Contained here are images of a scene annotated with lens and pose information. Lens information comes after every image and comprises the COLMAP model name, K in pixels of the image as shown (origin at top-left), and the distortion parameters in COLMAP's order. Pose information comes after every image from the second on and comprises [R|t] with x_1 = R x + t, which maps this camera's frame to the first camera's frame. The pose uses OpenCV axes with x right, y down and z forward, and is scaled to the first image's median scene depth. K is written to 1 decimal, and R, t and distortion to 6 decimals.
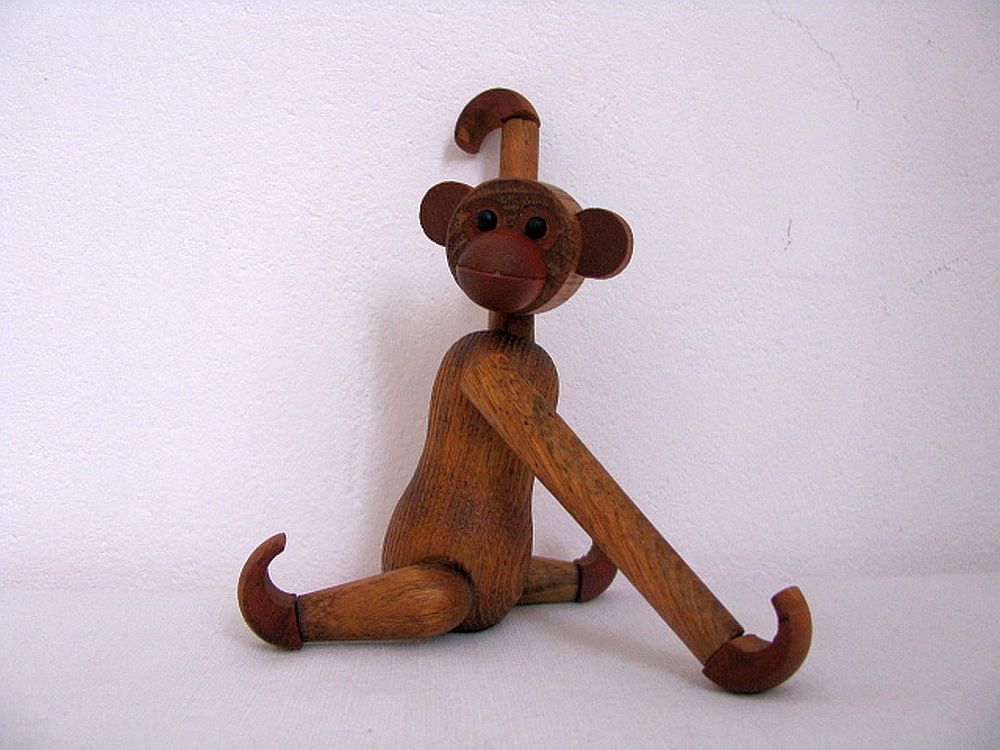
lens RADIAL K [[1061.6, 0, 489.0], [0, 1061.6, 383.8], [0, 0, 1]] dist [-0.179740, 0.000000]
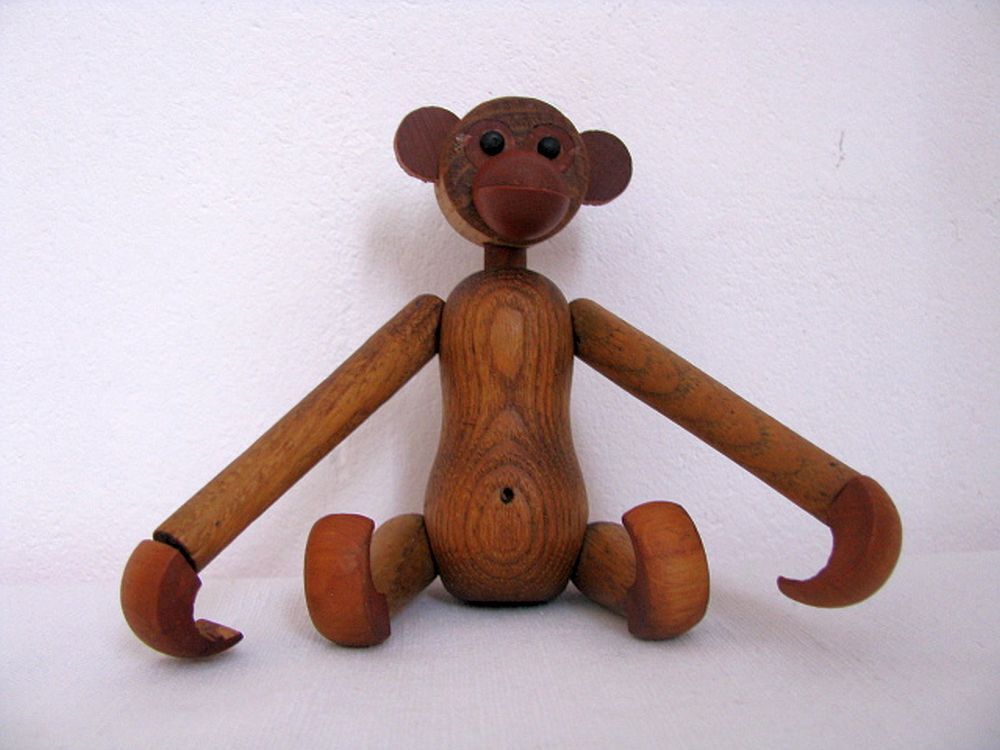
lens RADIAL K [[1061.6, 0, 498.7], [0, 1061.6, 377.0], [0, 0, 1]] dist [-0.179740, 0.000000]
pose [[0.999221, -0.024483, -0.030951, 0.030651], [0.025345, 0.999293, 0.027769, 0.012693], [0.030249, -0.028532, 0.999135, 0.147006]]
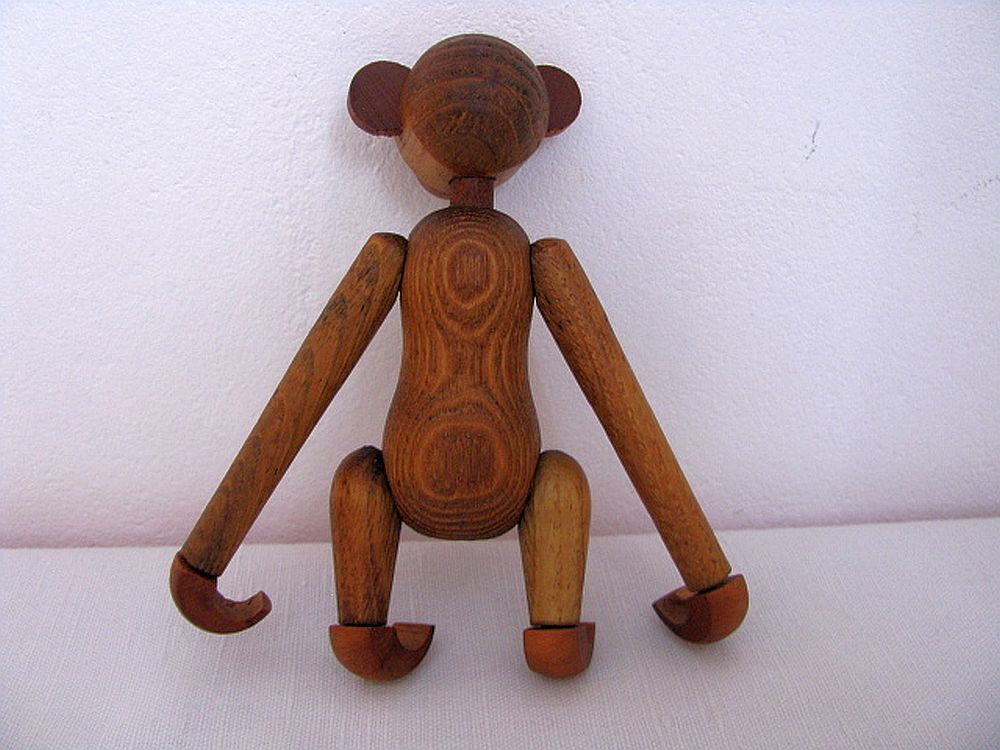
lens RADIAL K [[1061.6, 0, 497.0], [0, 1061.6, 354.9], [0, 0, 1]] dist [-0.179740, 0.000000]
pose [[0.999999, 0.000326, -0.001344, 0.041081], [0.000289, 0.901370, 0.433050, -0.349661], [0.001353, -0.433050, 0.901369, 0.195931]]
